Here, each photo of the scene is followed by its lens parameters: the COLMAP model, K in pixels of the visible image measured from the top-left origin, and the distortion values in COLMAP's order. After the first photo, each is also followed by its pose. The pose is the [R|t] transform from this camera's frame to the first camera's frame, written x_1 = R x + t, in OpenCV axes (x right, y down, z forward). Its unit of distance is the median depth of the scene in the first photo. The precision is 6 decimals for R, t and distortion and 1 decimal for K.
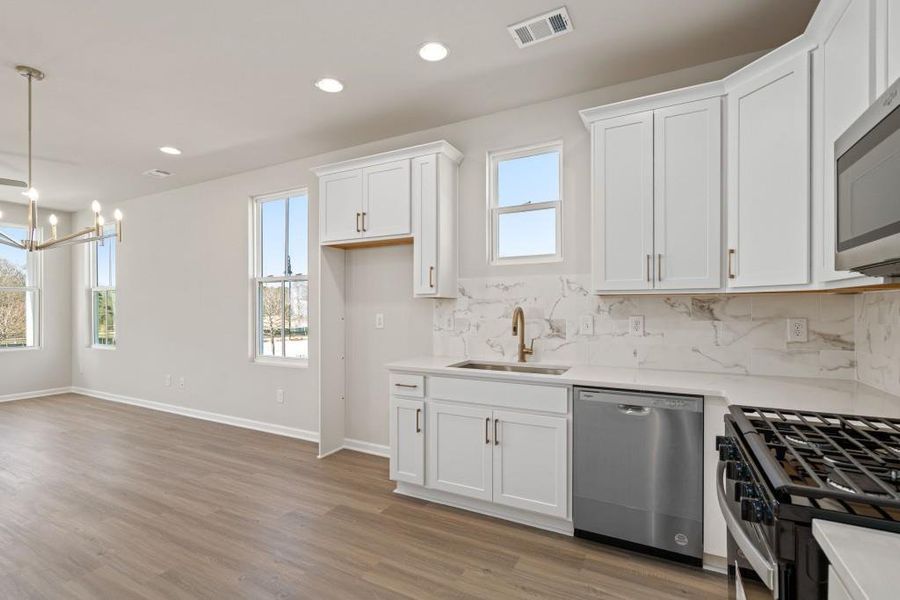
lens RADIAL K [[416.8, 0, 447.2], [0, 416.8, 310.8], [0, 0, 1]] dist [0.000745, 0.000341]
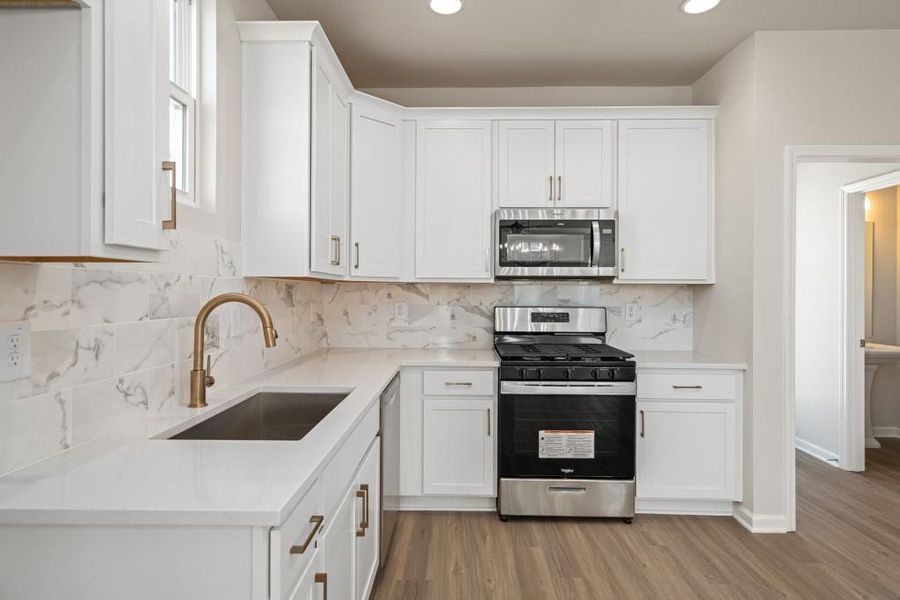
lens RADIAL K [[482.7, 0, 447.1], [0, 482.7, 293.1], [0, 0, 1]] dist [0.001993, 0.000909]
pose [[-0.439814, -0.002993, 0.898084, -0.465248], [0.002149, 0.999988, 0.004385, -0.011329], [-0.898087, 0.003858, -0.439802, 1.020069]]
